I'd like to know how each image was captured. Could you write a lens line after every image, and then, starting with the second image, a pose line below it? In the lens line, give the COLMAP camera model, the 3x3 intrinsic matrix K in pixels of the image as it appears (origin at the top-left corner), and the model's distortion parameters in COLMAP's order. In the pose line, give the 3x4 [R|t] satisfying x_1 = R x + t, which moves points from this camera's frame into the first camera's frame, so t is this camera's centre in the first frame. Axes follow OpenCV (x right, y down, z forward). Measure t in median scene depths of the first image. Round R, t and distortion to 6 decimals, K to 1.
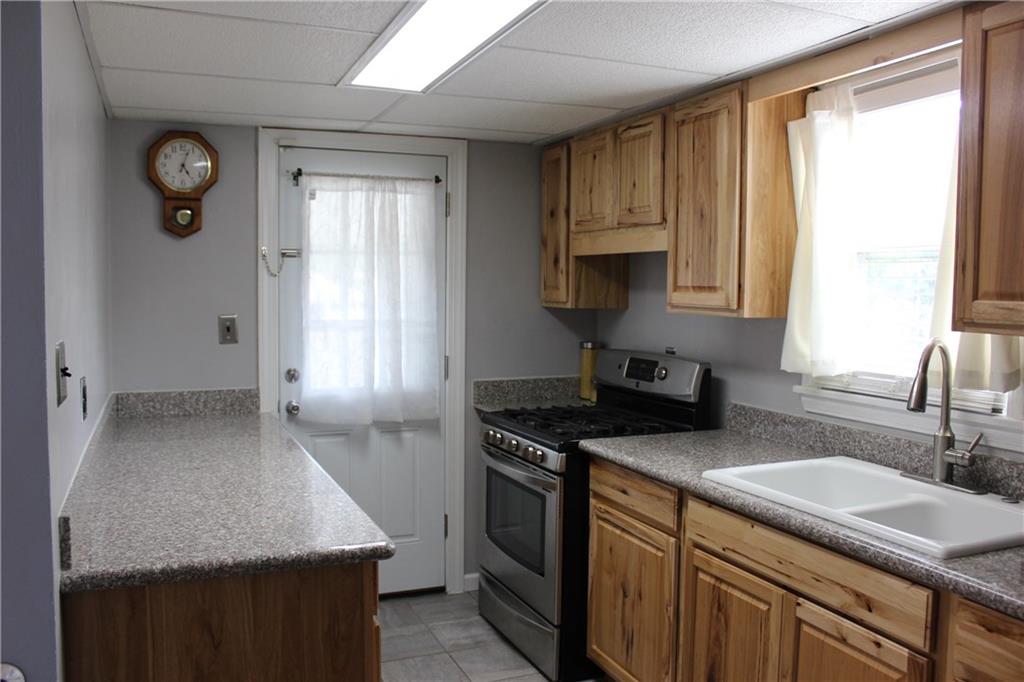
lens RADIAL K [[851.7, 0, 510.5], [0, 851.7, 344.5], [0, 0, 1]] dist [-0.171450, 0.151453]
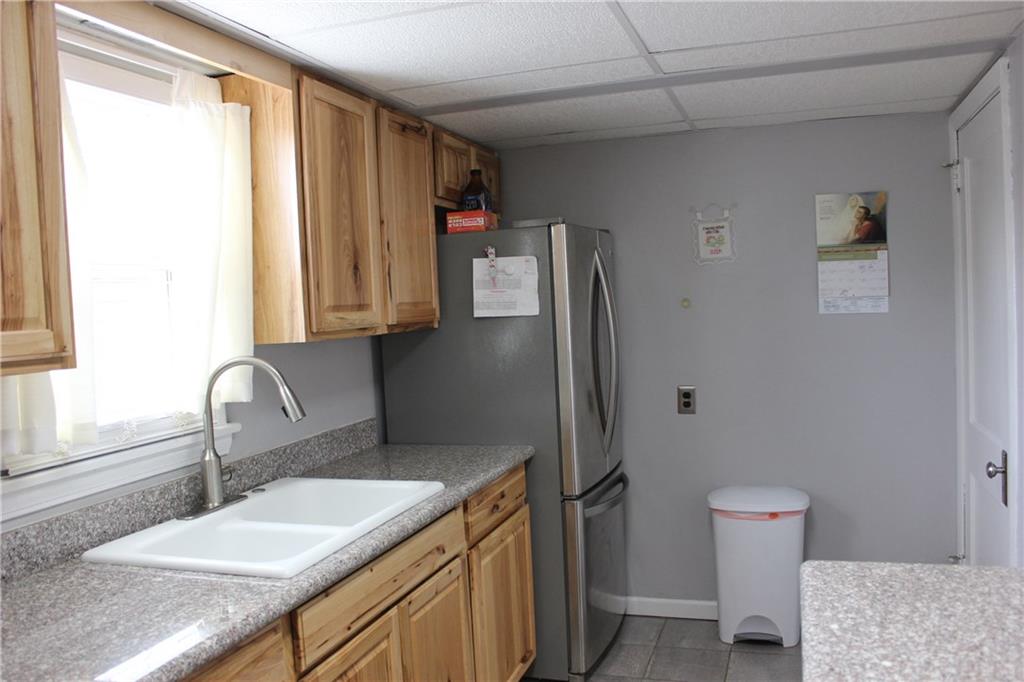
lens RADIAL K [[851.7, 0, 510.5], [0, 851.7, 344.5], [0, 0, 1]] dist [-0.171450, 0.151453]
pose [[-0.750672, -0.009020, 0.660614, -0.432698], [0.086671, 0.989921, 0.112003, -0.114130], [-0.654966, 0.141334, -0.742324, 1.613334]]
